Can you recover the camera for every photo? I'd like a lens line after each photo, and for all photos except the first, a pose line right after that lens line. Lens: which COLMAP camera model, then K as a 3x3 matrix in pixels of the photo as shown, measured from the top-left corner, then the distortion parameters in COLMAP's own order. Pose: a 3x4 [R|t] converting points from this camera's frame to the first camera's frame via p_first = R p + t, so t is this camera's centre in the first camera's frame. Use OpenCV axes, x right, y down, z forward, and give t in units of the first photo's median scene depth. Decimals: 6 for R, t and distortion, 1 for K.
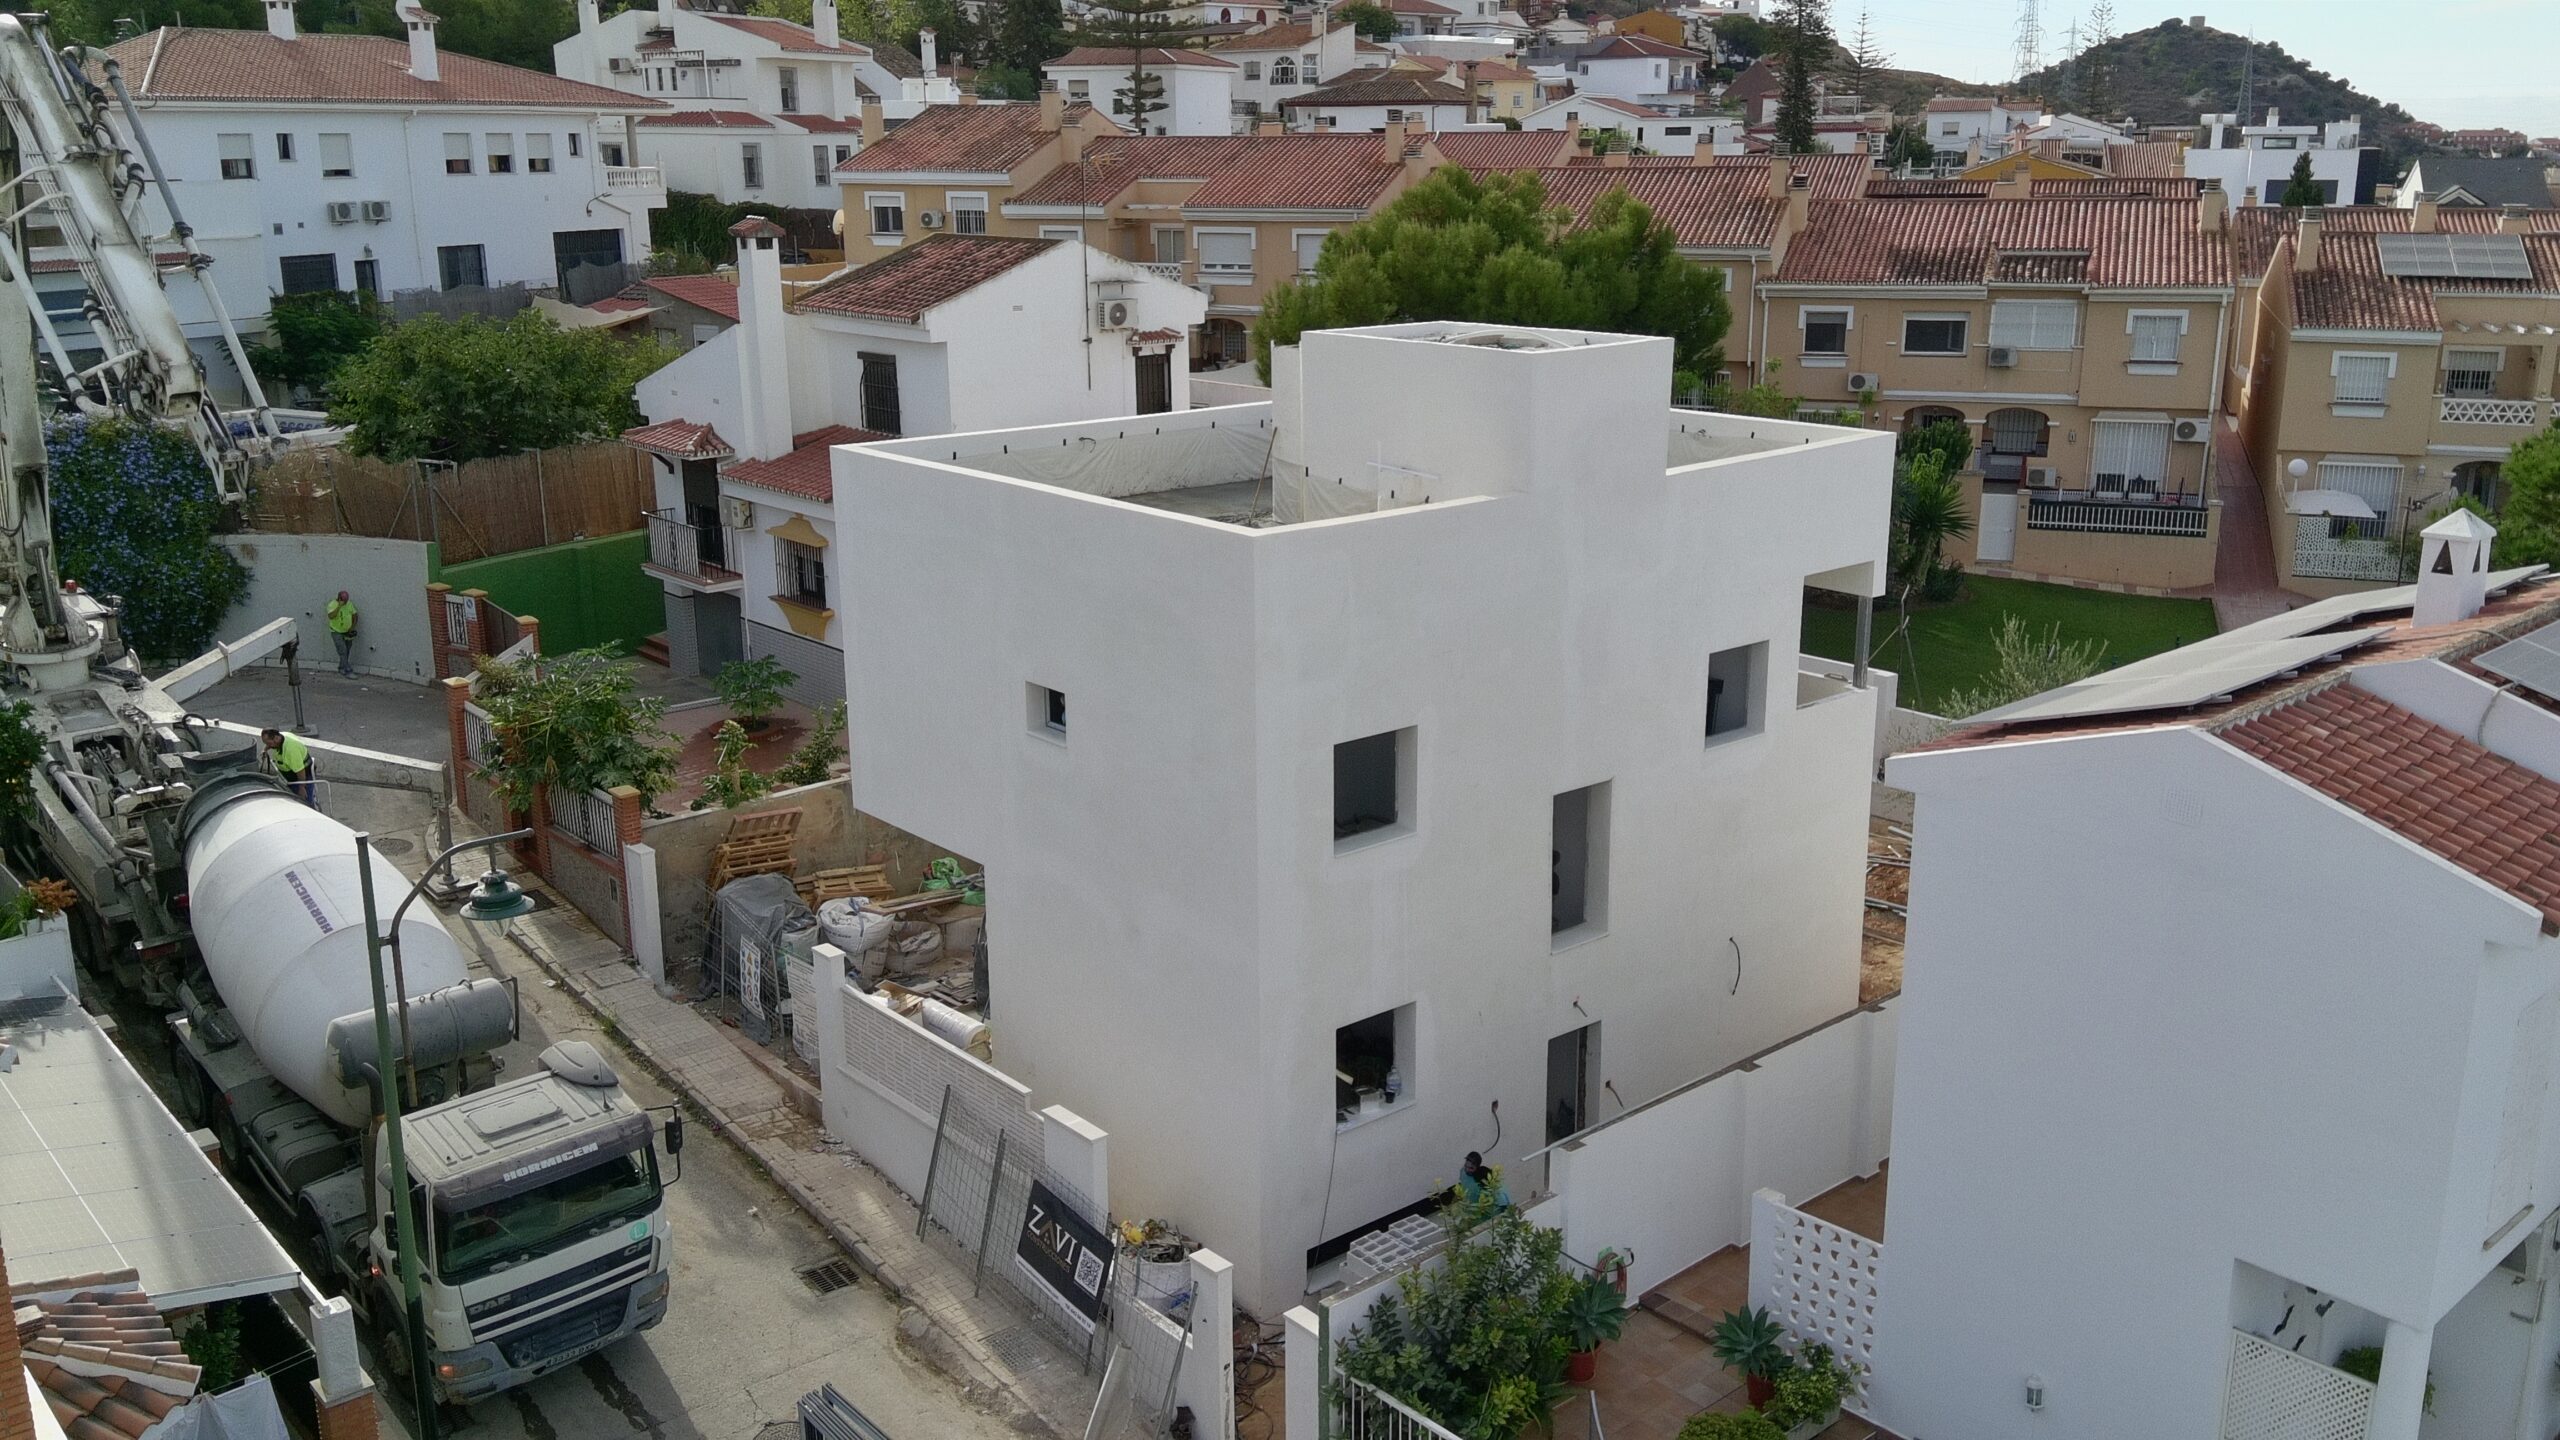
lens RADIAL K [[2145.0, 0, 1280.0], [0, 2145.0, 720.0], [0, 0, 1]] dist [0.136434, -0.182497]
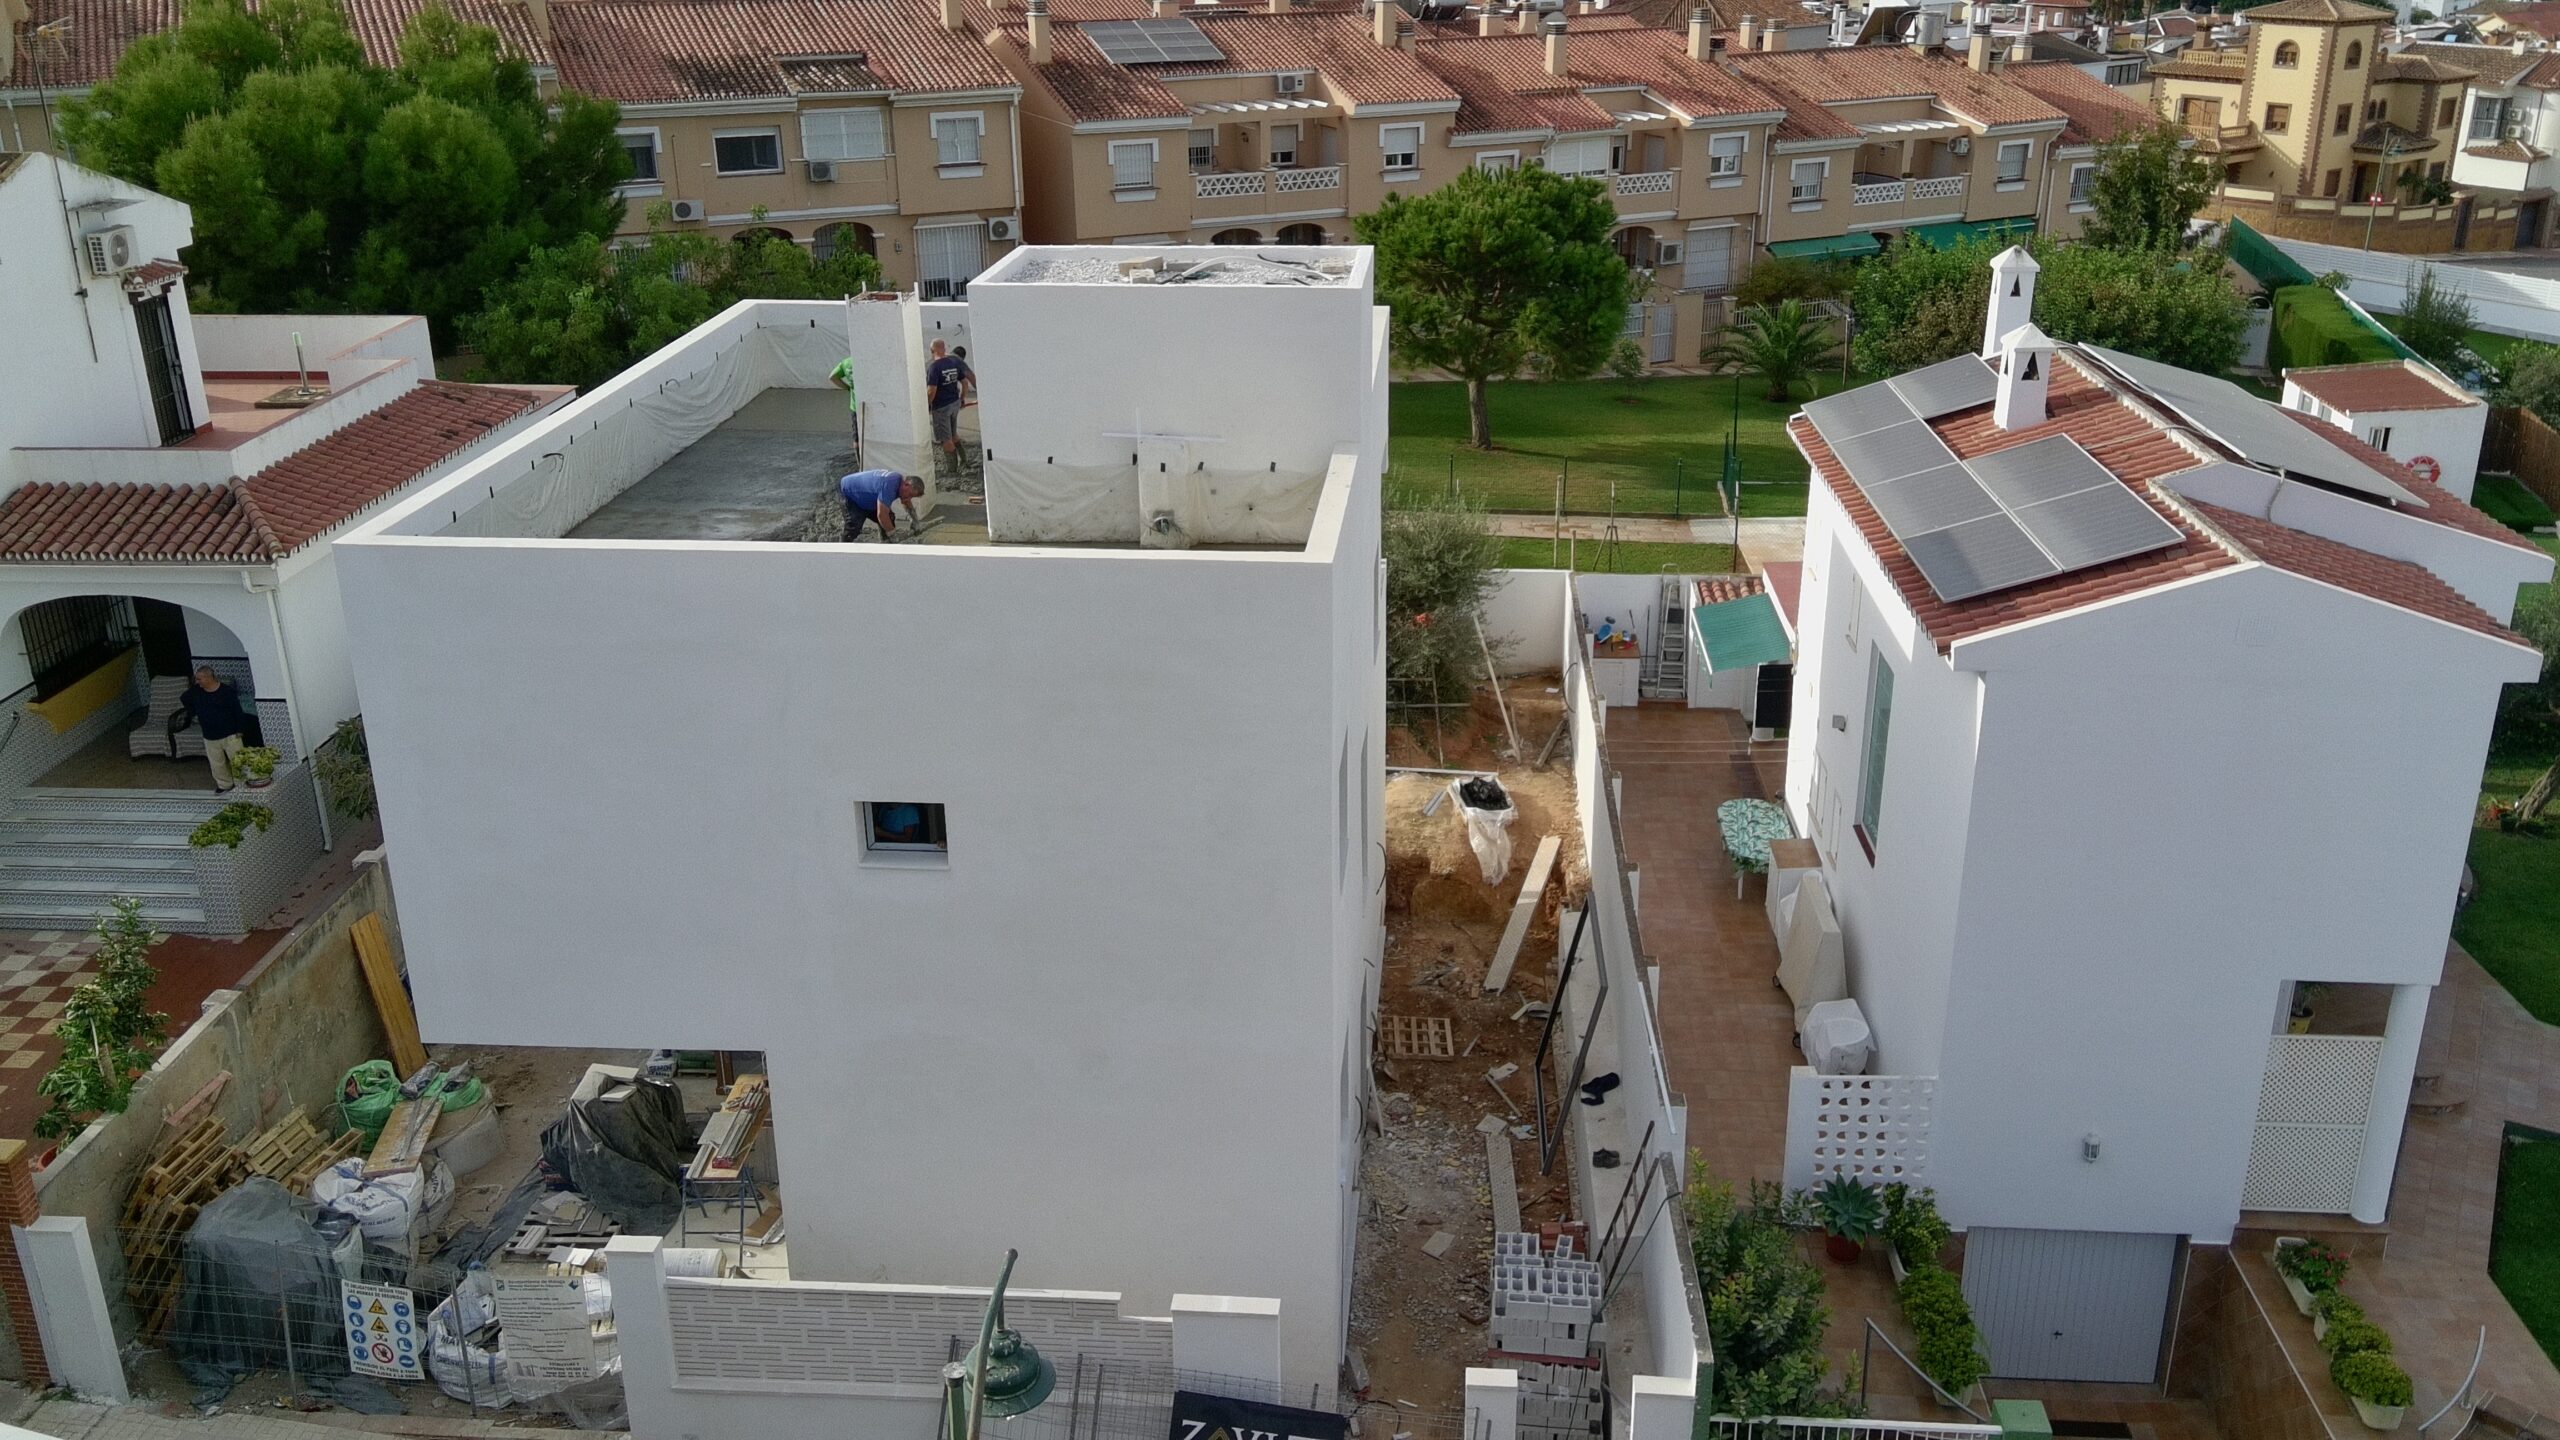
lens RADIAL K [[2145.0, 0, 1280.0], [0, 2145.0, 720.0], [0, 0, 1]] dist [0.136434, -0.182497]
pose [[0.708729, -0.266109, 0.653368, -0.230951], [0.192723, 0.963934, 0.183546, -0.072405], [-0.678647, -0.004165, 0.734453, 0.156923]]
